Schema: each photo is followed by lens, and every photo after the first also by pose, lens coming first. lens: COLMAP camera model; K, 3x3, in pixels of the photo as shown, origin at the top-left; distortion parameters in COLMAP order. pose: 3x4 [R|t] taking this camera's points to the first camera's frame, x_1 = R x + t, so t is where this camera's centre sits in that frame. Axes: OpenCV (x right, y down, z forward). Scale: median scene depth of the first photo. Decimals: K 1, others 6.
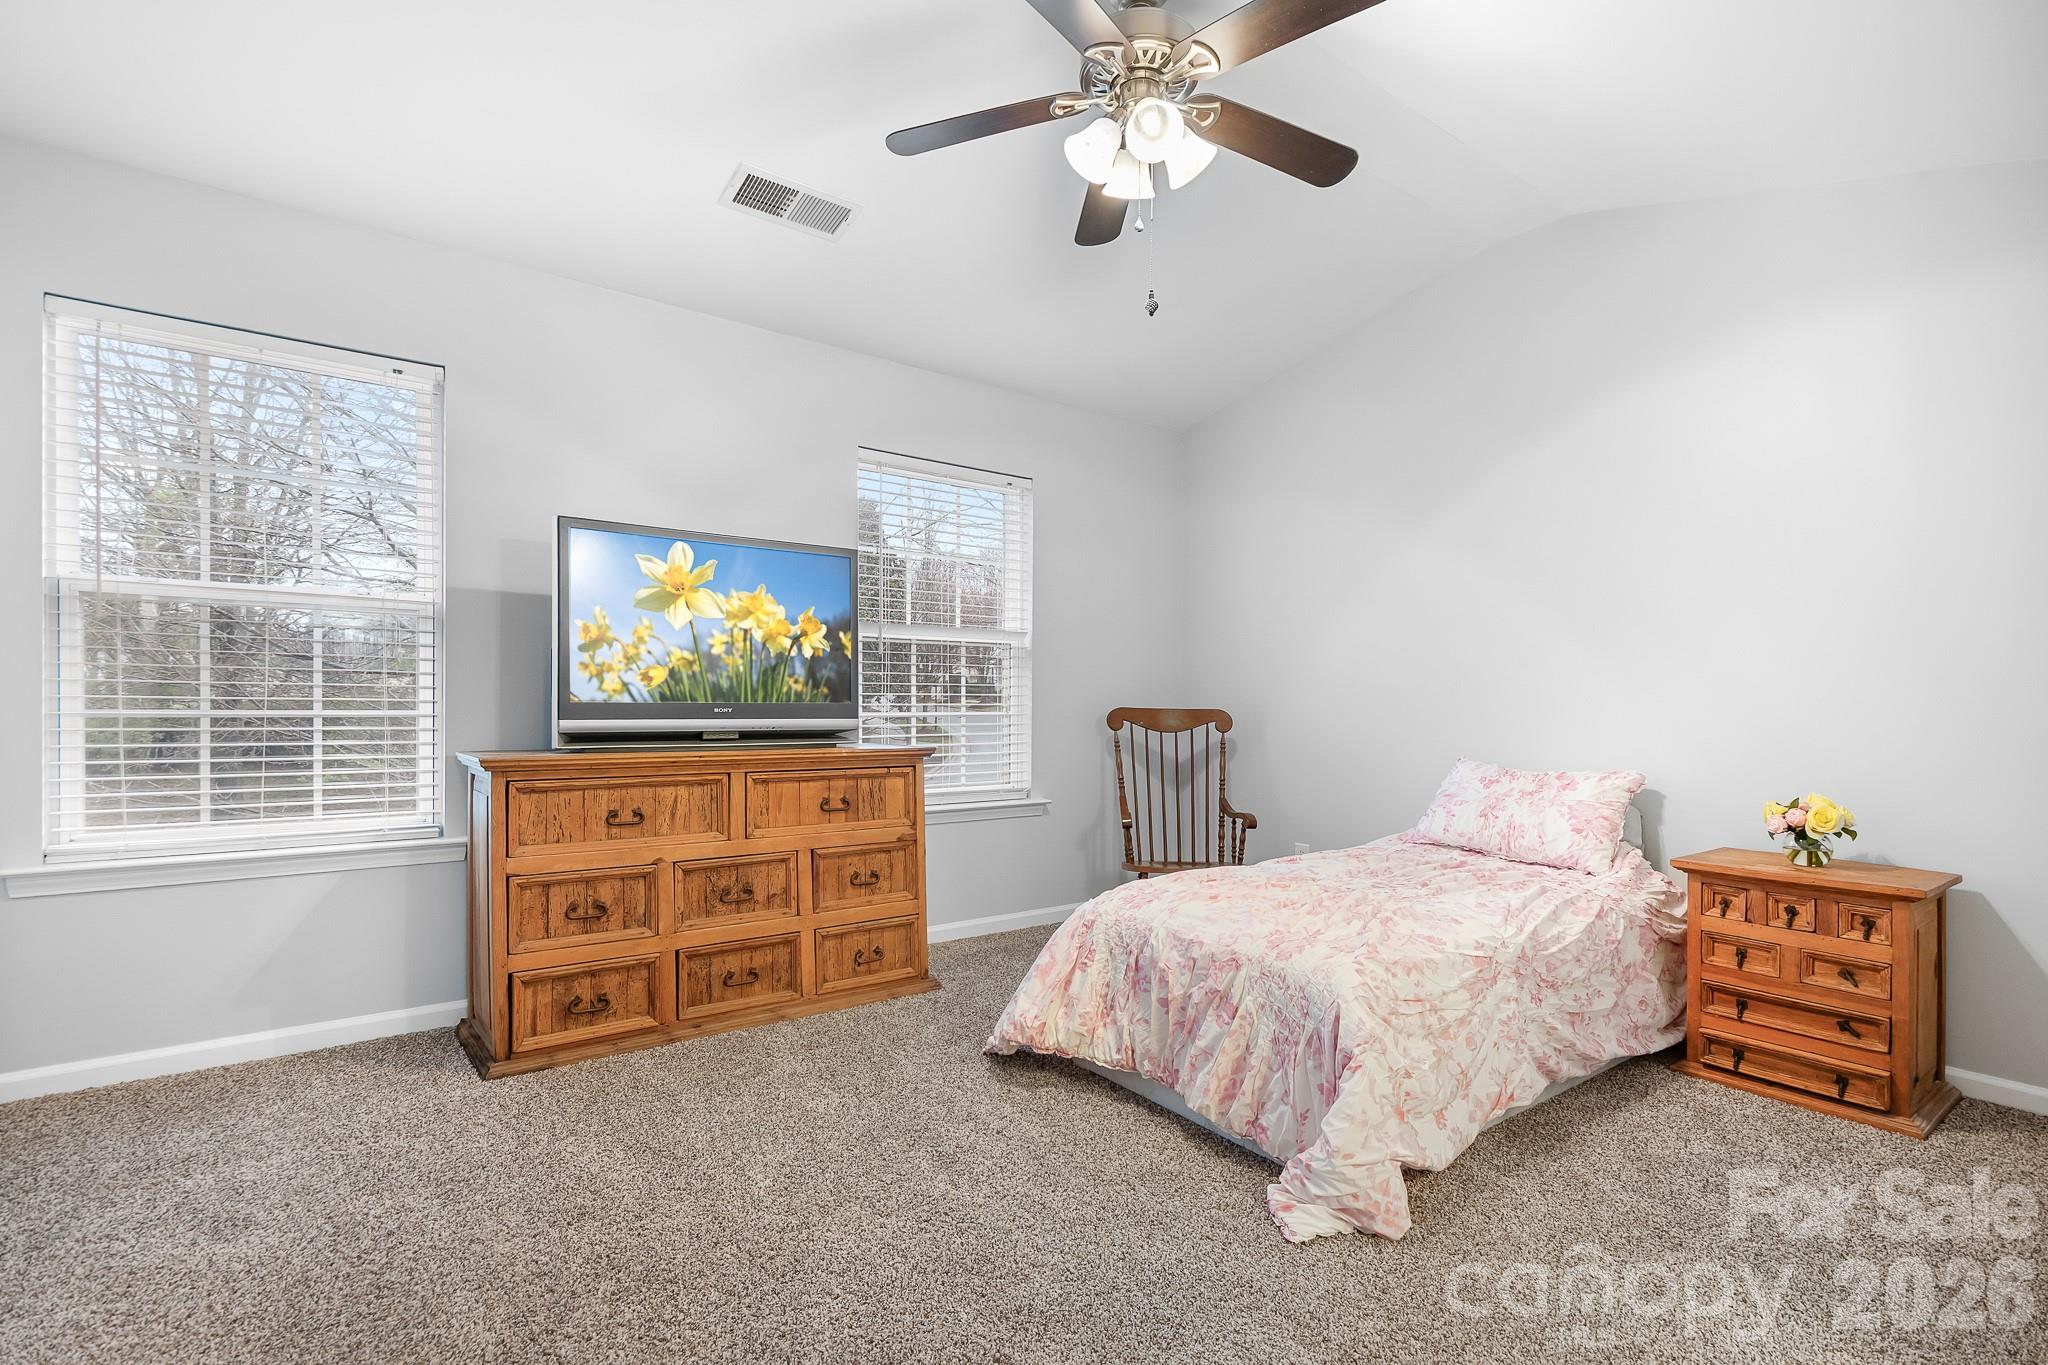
lens RADIAL K [[977.2, 0, 1024.0], [0, 977.2, 682.5], [0, 0, 1]] dist [-0.002046, -0.000414]
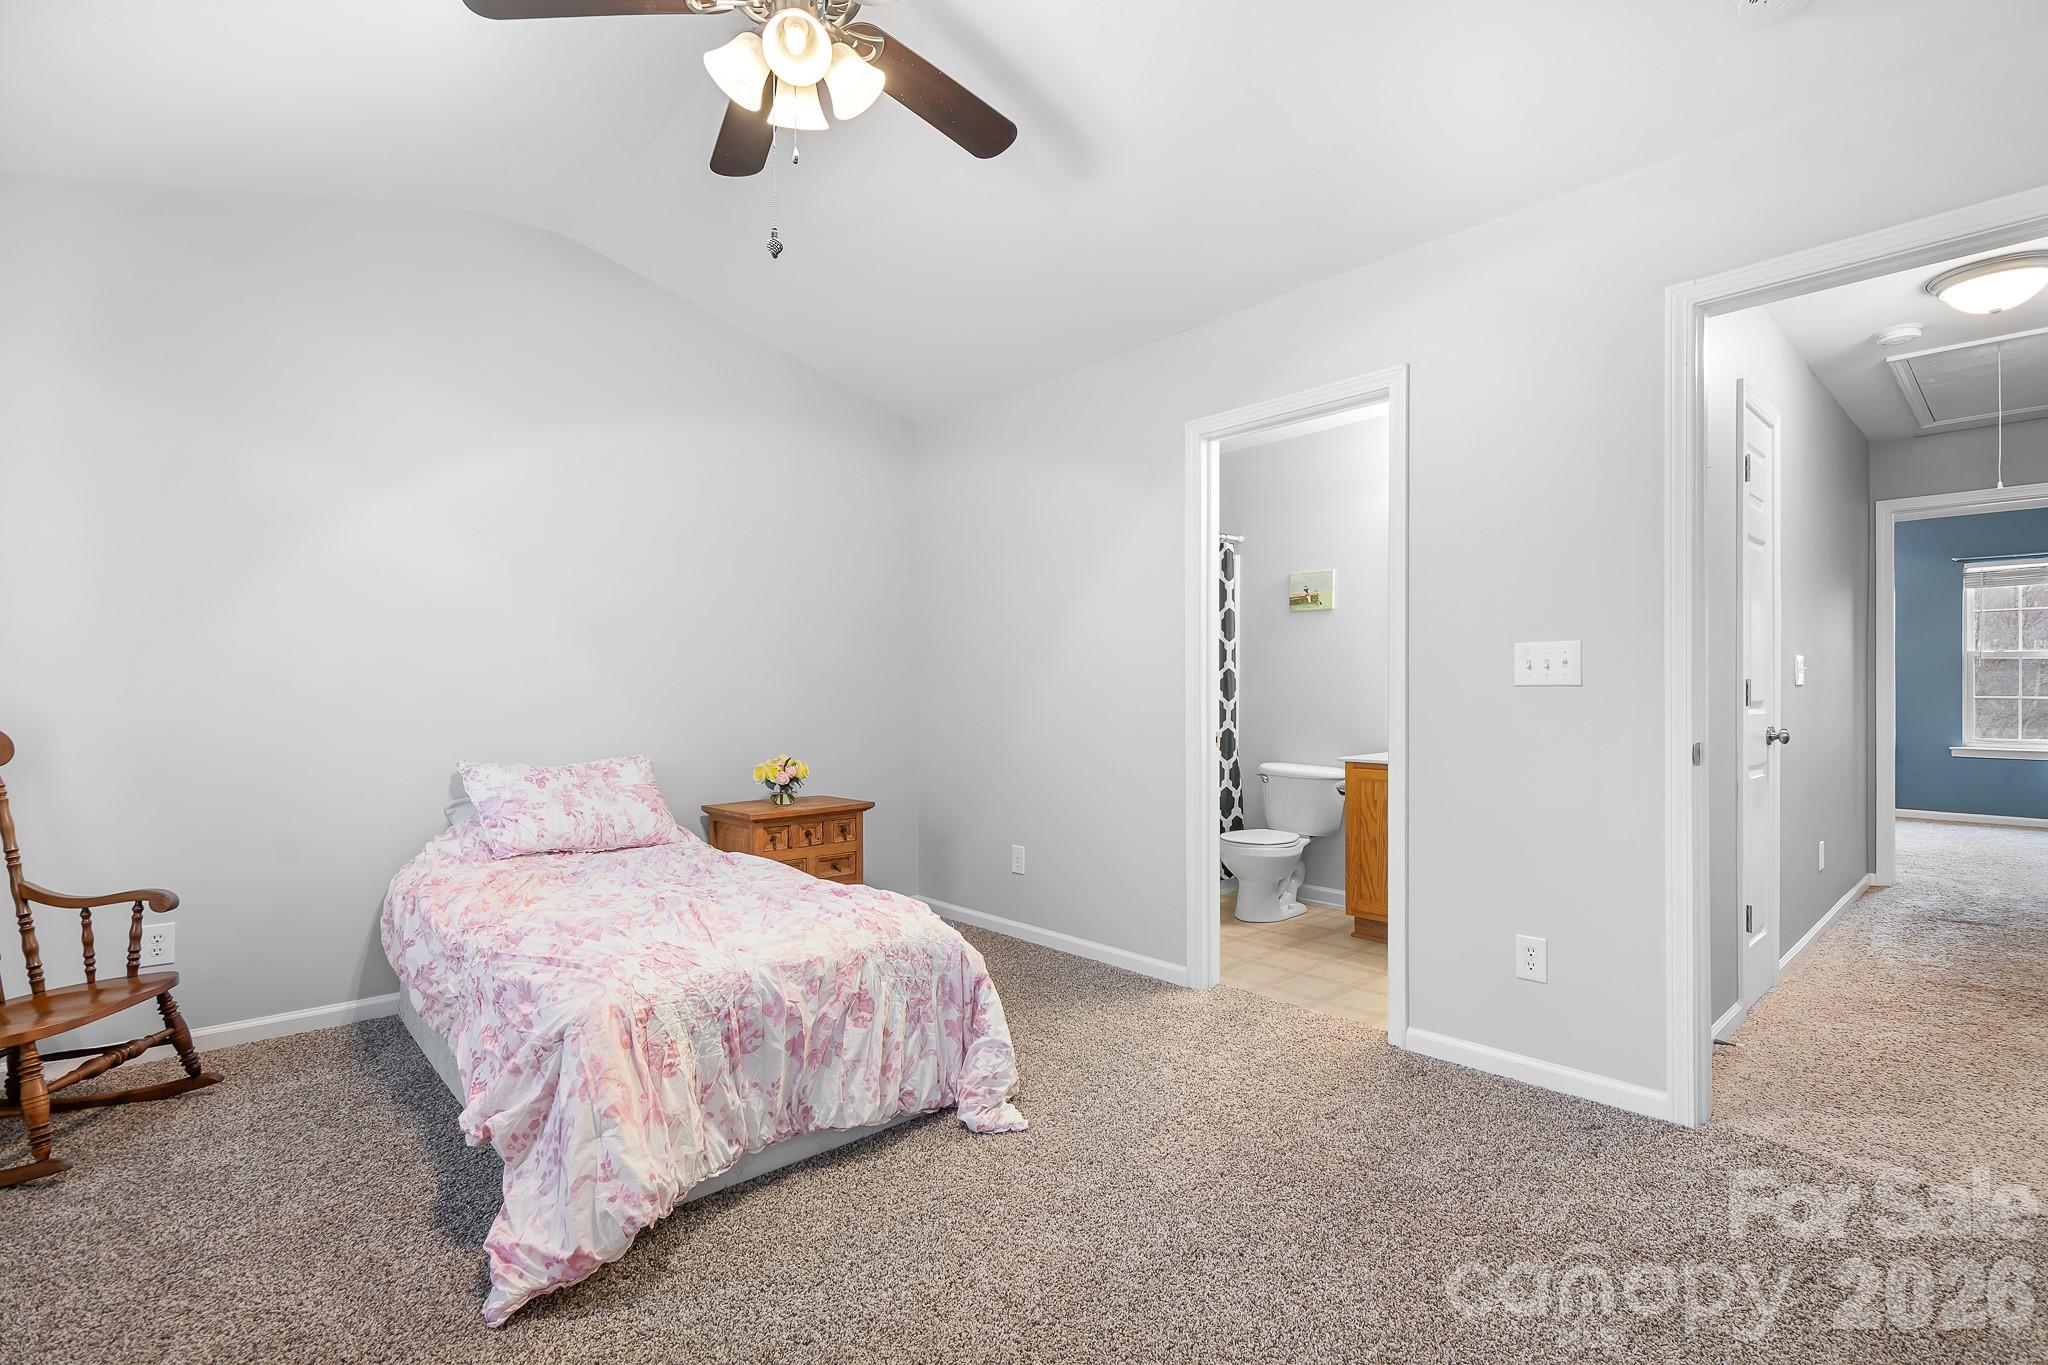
lens RADIAL K [[926.6, 0, 1024.0], [0, 926.6, 682.5], [0, 0, 1]] dist [0.001135, 0.000063]
pose [[-0.073426, -0.005518, 0.997285, -0.714681], [-0.002626, 0.999982, 0.005339, -0.005901], [-0.997297, -0.002227, -0.073440, 0.857735]]
